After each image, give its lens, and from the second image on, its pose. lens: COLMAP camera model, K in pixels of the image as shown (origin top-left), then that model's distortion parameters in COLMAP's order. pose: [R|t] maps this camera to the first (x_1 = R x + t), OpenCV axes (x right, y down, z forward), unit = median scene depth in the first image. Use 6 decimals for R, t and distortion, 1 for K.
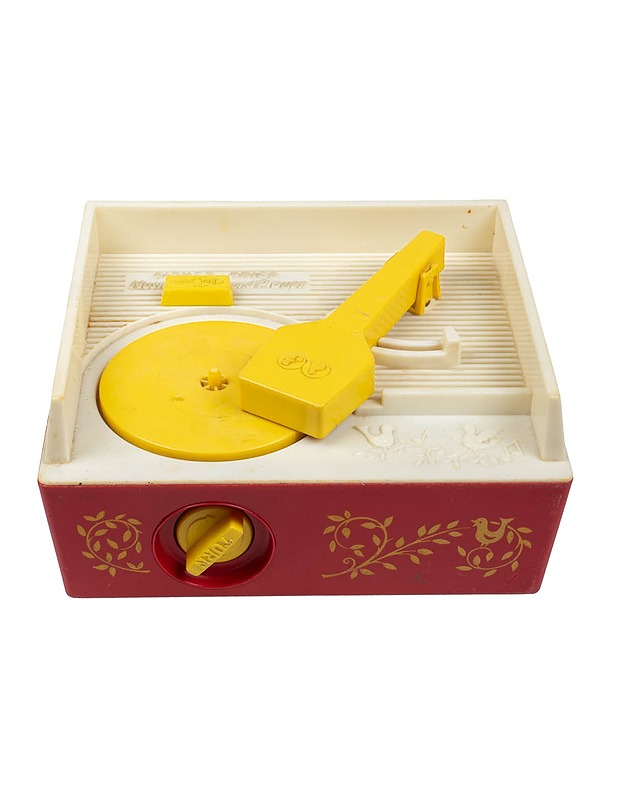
lens RADIAL K [[1368.5, 0, 309.5], [0, 1368.5, 398.2], [0, 0, 1]] dist [-0.003432, 0.000000]
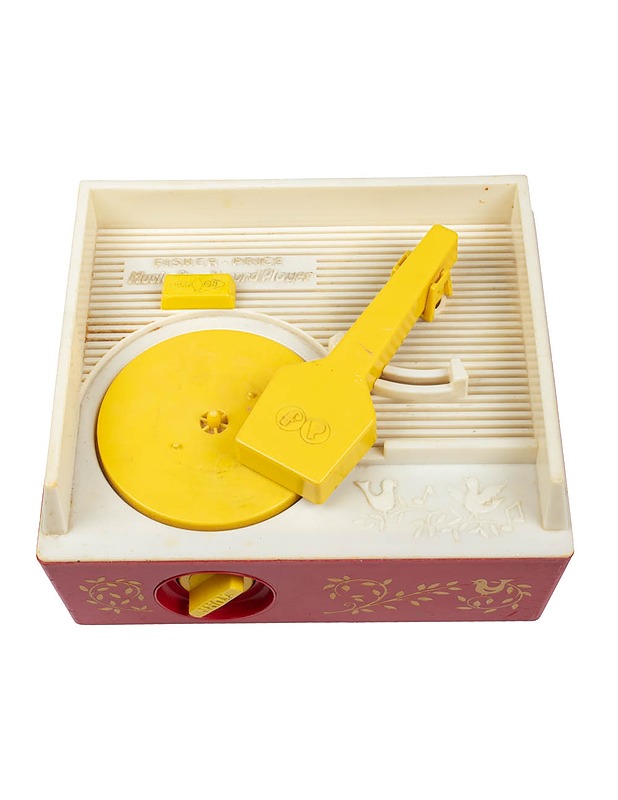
lens RADIAL K [[1368.5, 0, 308.8], [0, 1368.5, 399.5], [0, 0, 1]] dist [-0.003432, 0.000000]
pose [[0.999487, 0.003209, -0.031876, 0.030203], [0.005053, 0.966725, 0.255767, -0.283873], [0.031636, -0.255797, 0.966213, 0.061773]]
